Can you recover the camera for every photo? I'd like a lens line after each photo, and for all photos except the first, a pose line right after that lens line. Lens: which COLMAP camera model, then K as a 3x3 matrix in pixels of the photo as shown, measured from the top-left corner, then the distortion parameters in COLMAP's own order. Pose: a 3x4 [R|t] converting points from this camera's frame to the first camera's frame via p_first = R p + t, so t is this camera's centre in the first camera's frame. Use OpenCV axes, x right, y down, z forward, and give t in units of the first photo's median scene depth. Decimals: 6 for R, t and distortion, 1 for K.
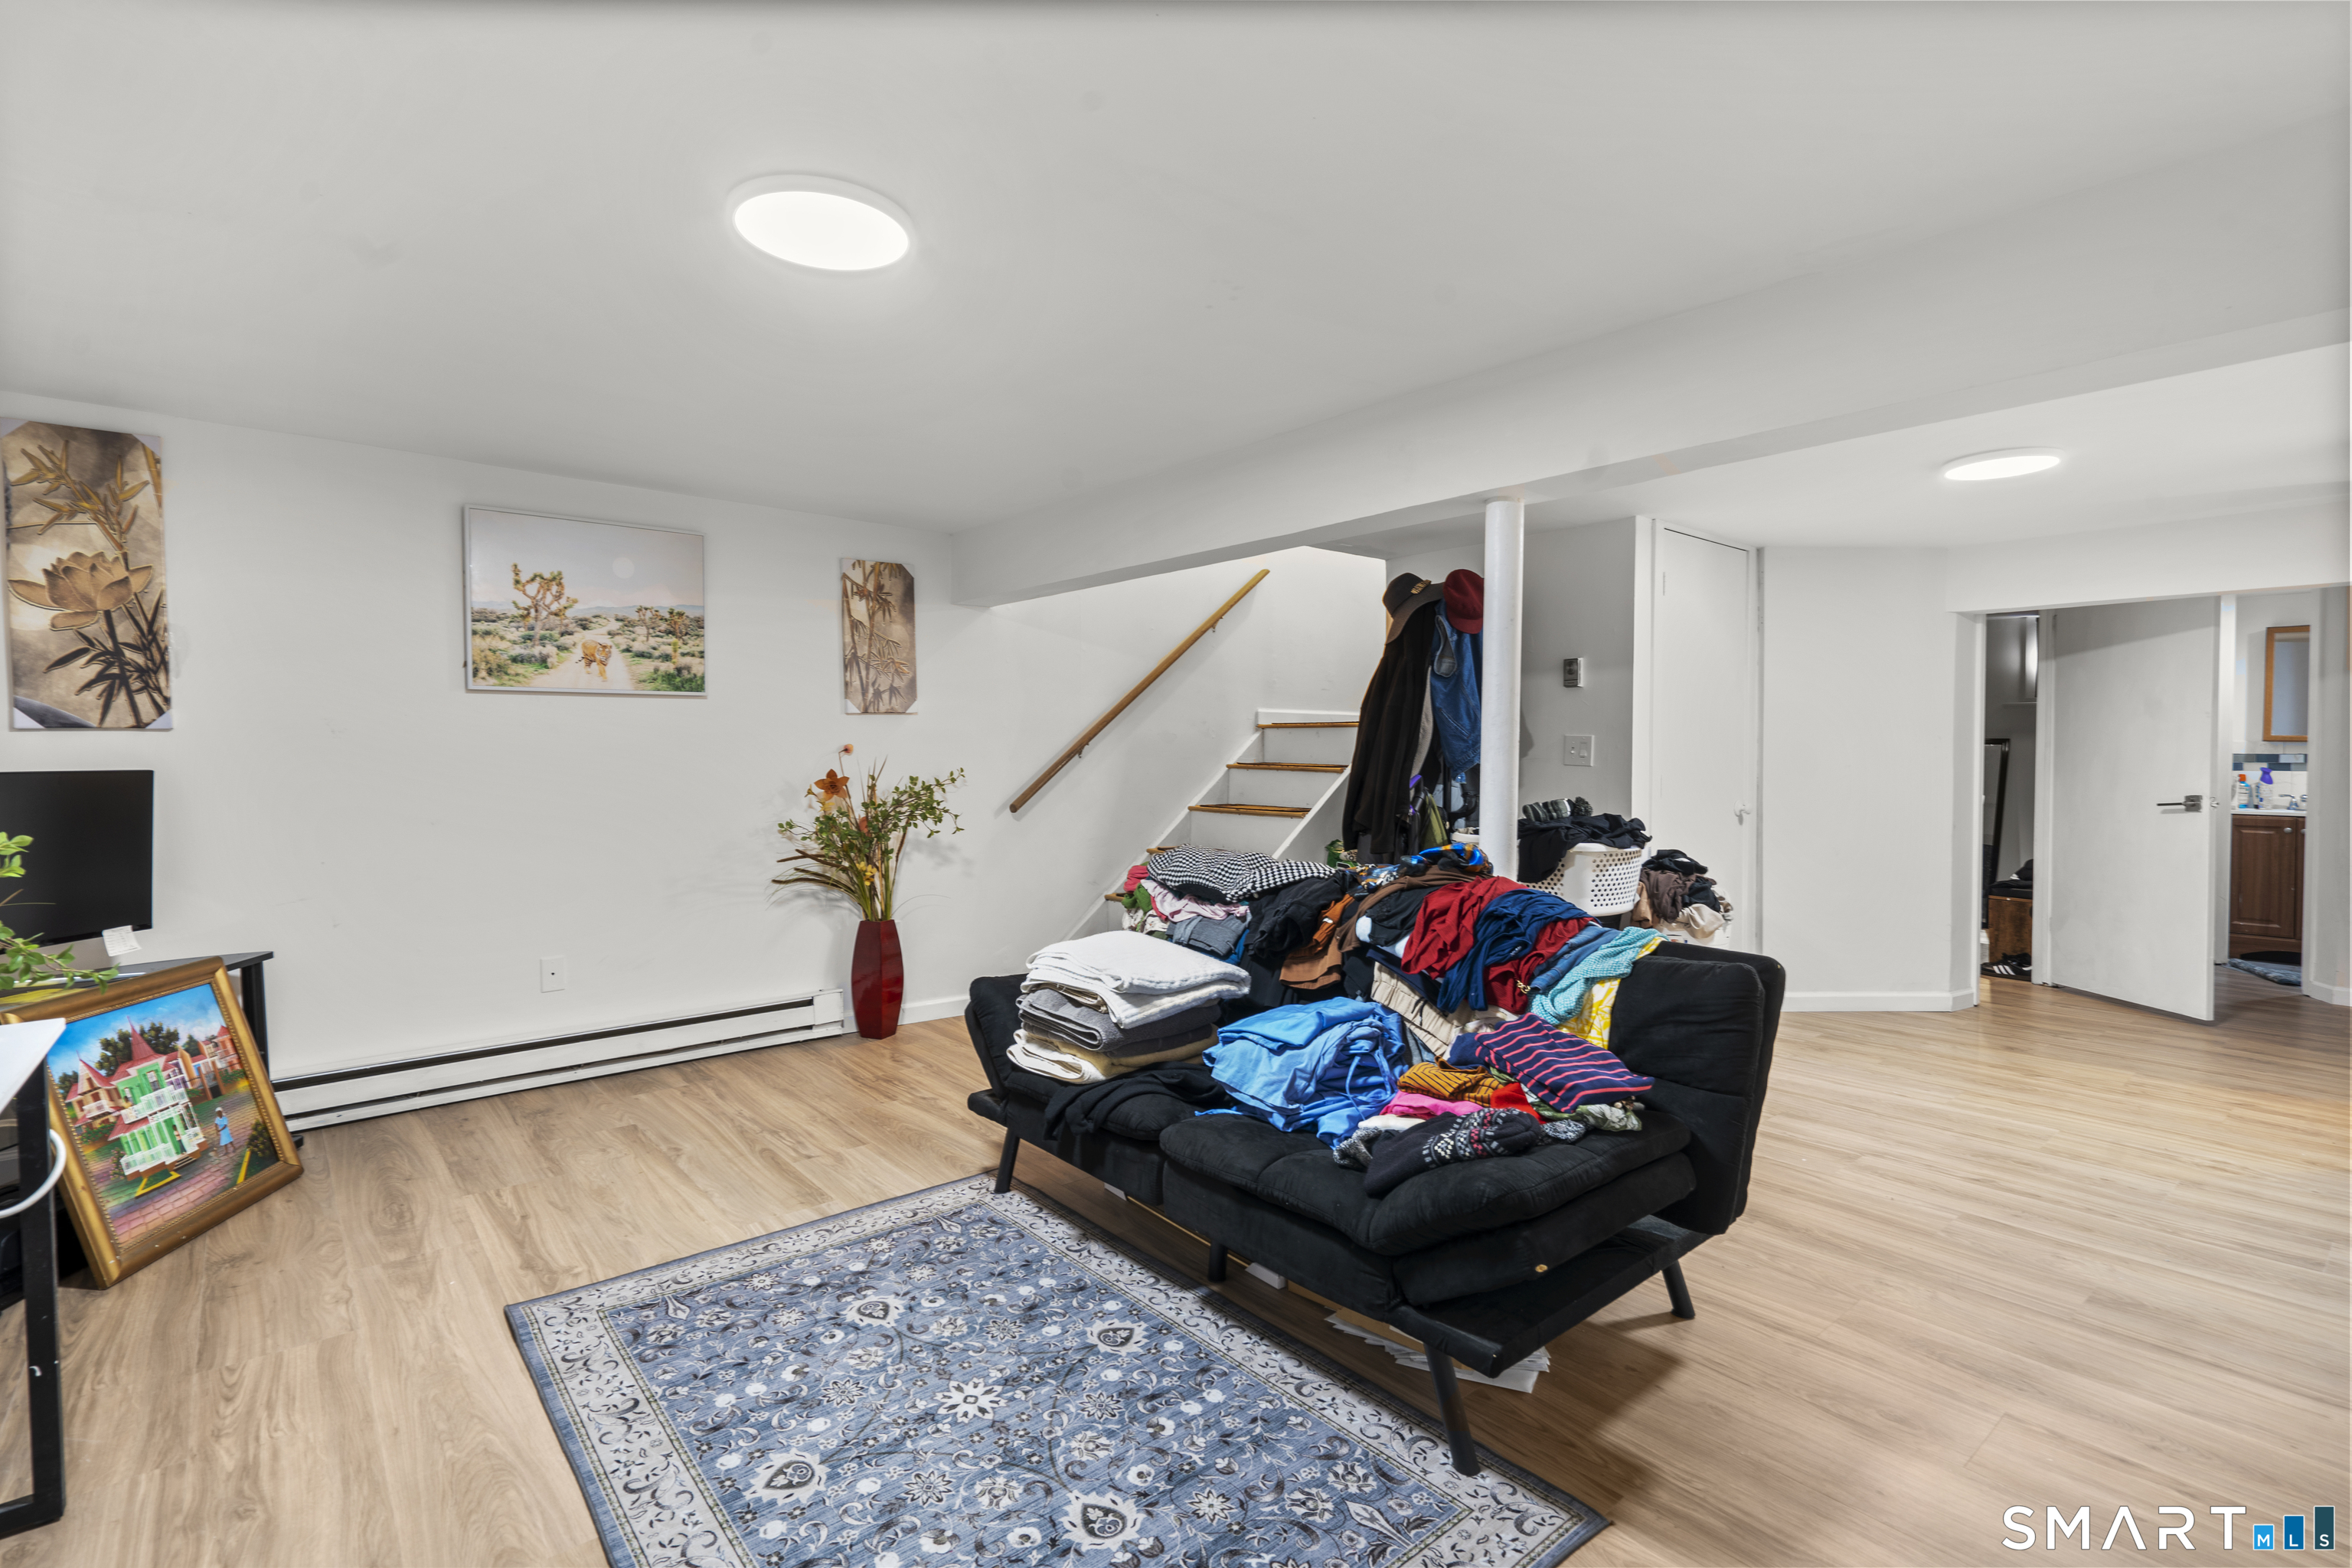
lens RADIAL K [[1107.3, 0, 1179.0], [0, 1107.3, 771.0], [0, 0, 1]] dist [0.001271, 0.001677]
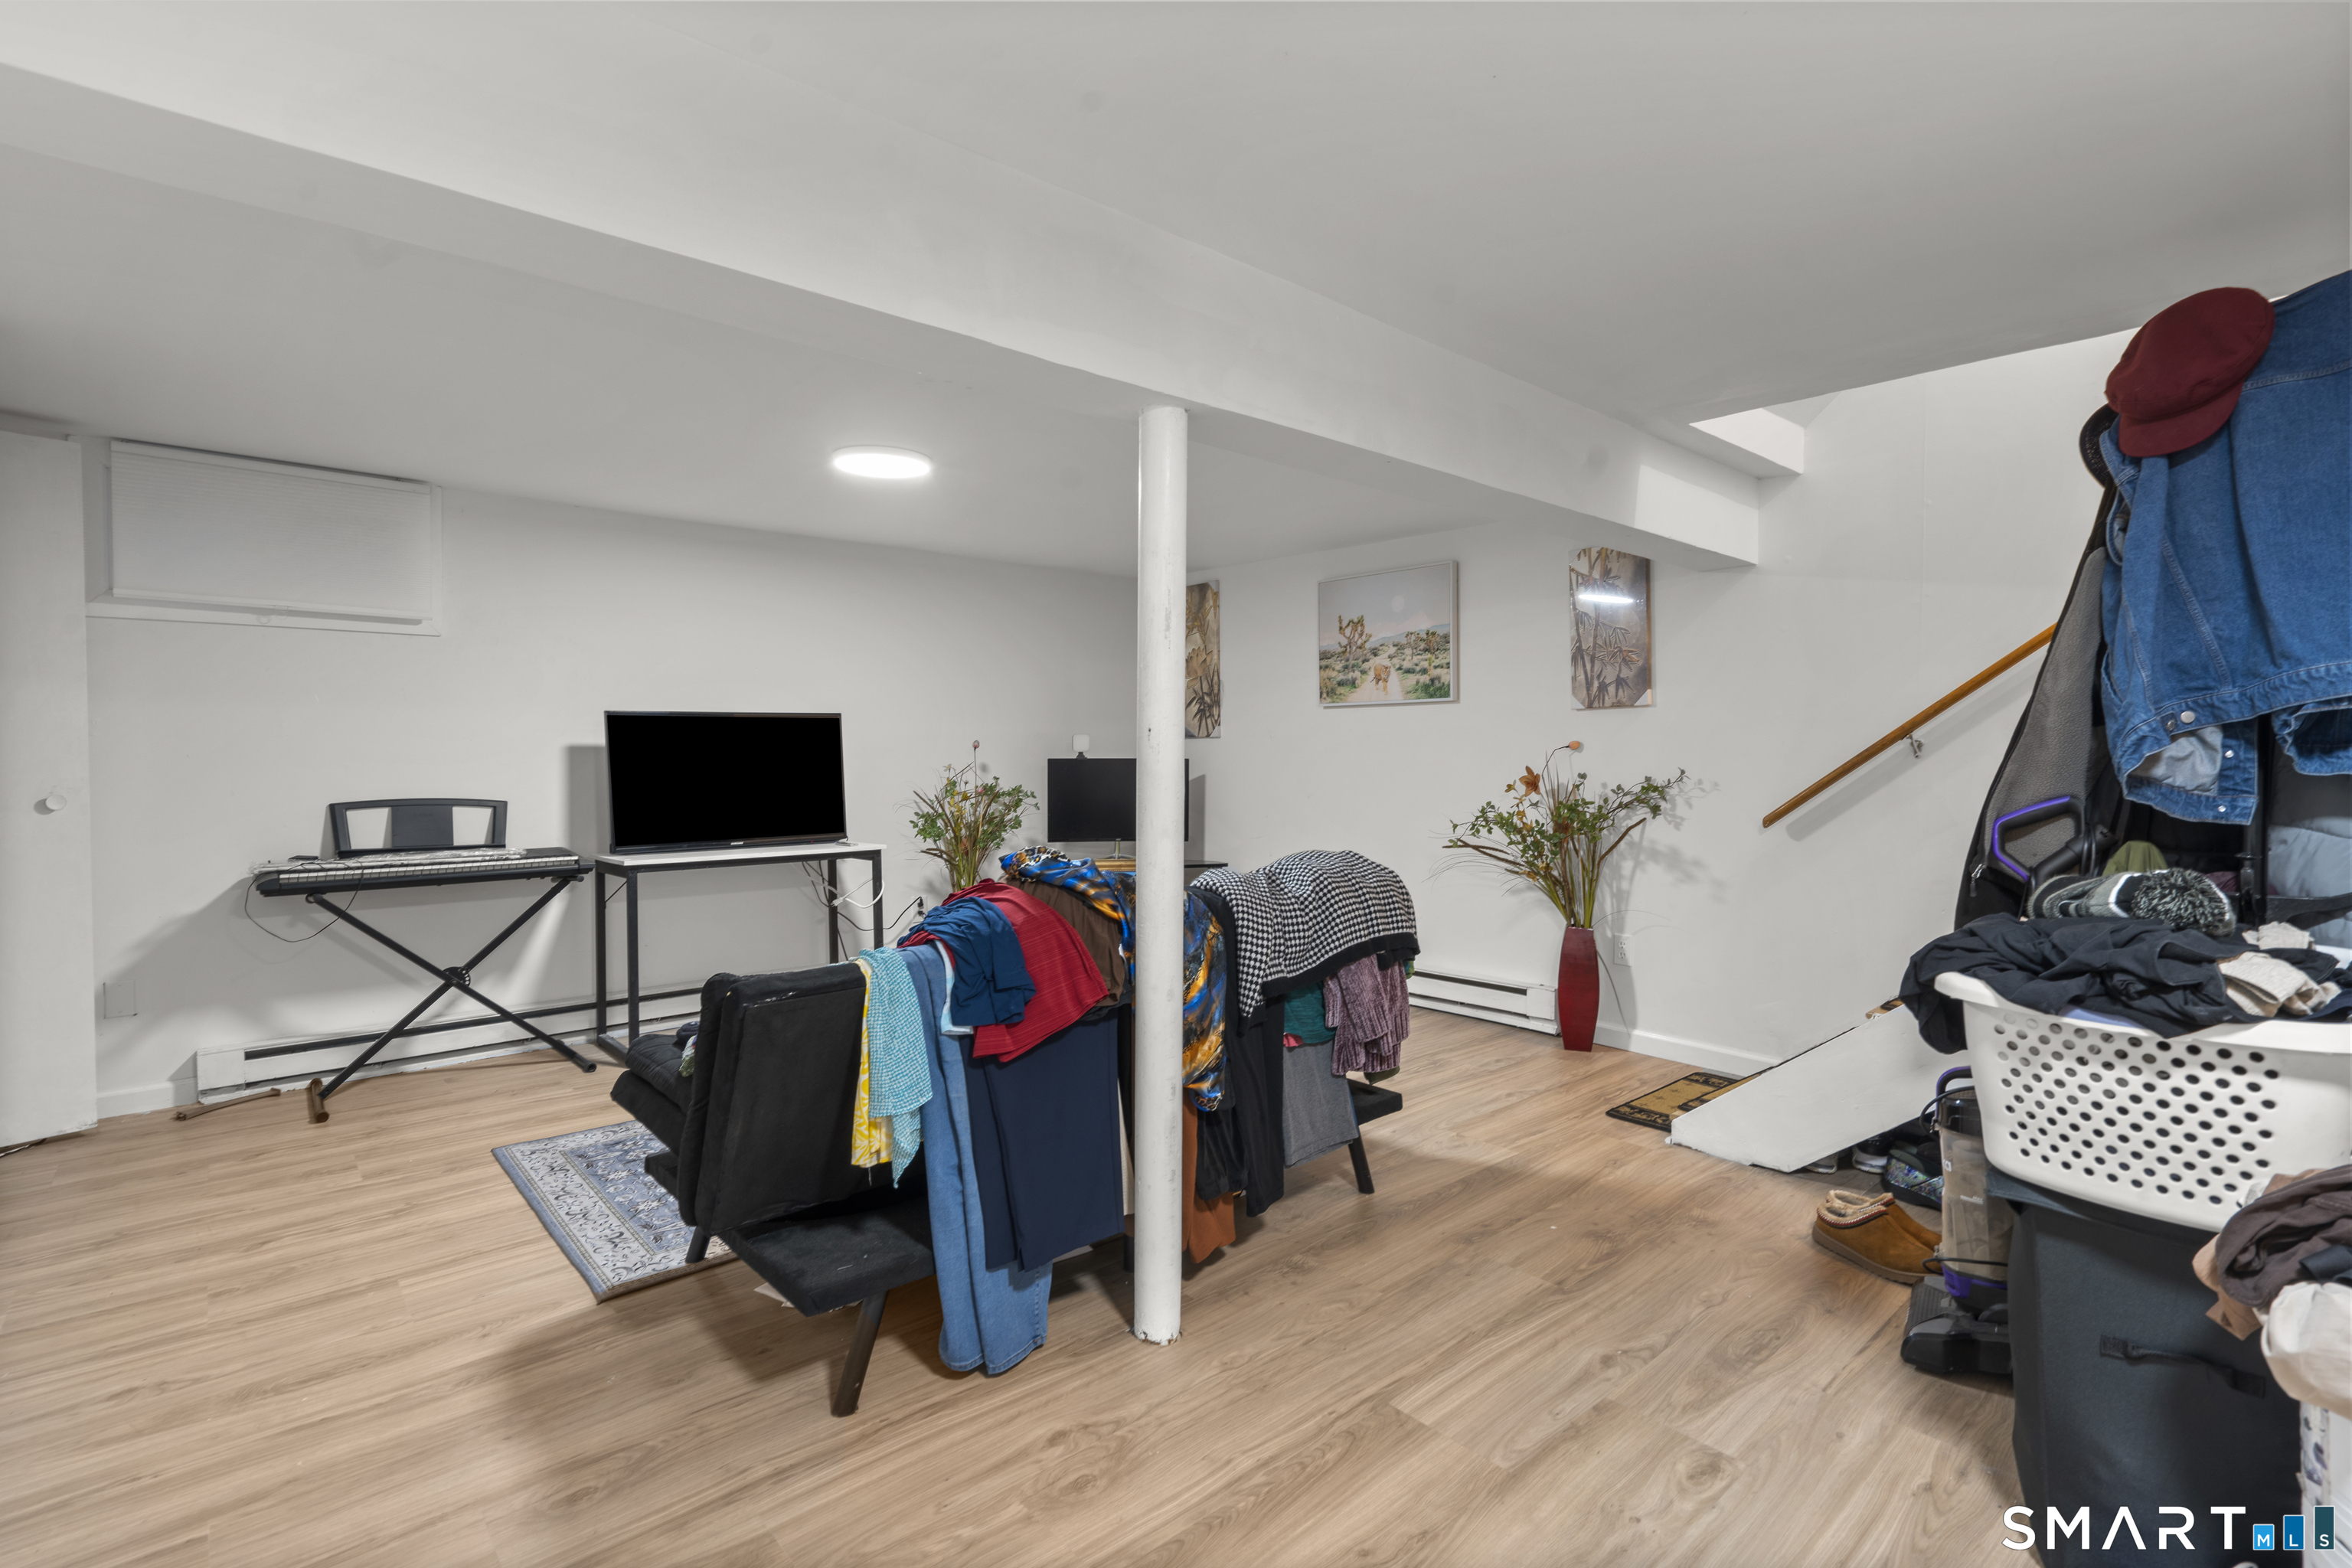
lens RADIAL K [[1107.3, 0, 1179.0], [0, 1107.3, 771.0], [0, 0, 1]] dist [0.001271, 0.001677]
pose [[0.026901, 0.014038, -0.999540, 0.756944], [-0.022675, 0.999653, 0.013429, -0.003523], [0.999381, 0.022304, 0.027210, 0.715341]]
